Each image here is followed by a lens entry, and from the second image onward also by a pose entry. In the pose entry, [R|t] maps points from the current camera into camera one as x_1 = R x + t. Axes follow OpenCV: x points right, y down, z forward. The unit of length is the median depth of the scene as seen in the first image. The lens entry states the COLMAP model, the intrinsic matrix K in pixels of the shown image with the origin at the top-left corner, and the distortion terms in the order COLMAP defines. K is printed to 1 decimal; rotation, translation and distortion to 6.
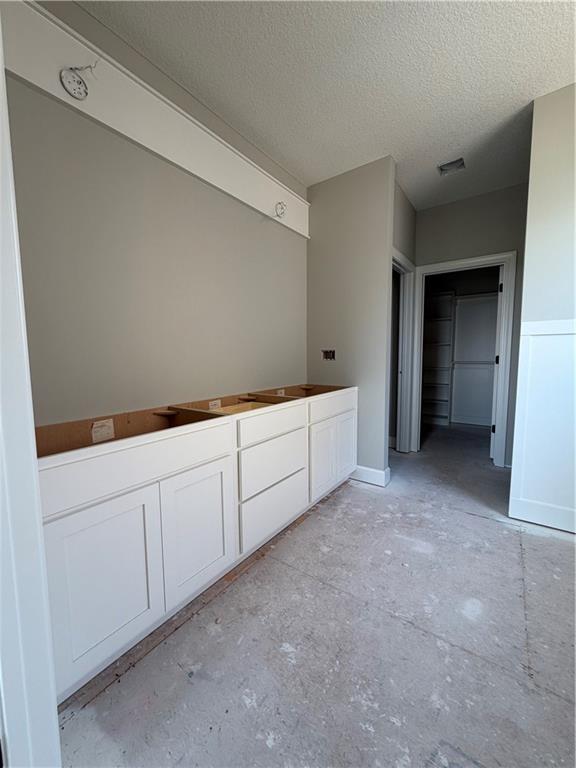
lens RADIAL K [[306.1, 0, 289.3], [0, 306.1, 382.3], [0, 0, 1]] dist [-0.002277, 0.000737]
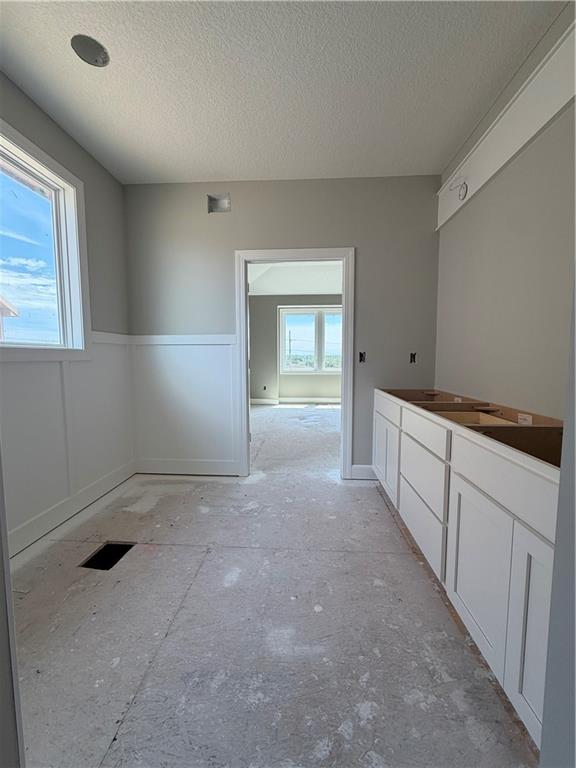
lens RADIAL K [[306.1, 0, 285.4], [0, 306.1, 383.2], [0, 0, 1]] dist [-0.002277, 0.000737]
pose [[-0.849200, 0.058880, -0.524778, 0.752743], [-0.037522, 0.984525, 0.171182, -0.141717], [0.526736, 0.165059, -0.833849, 1.477540]]
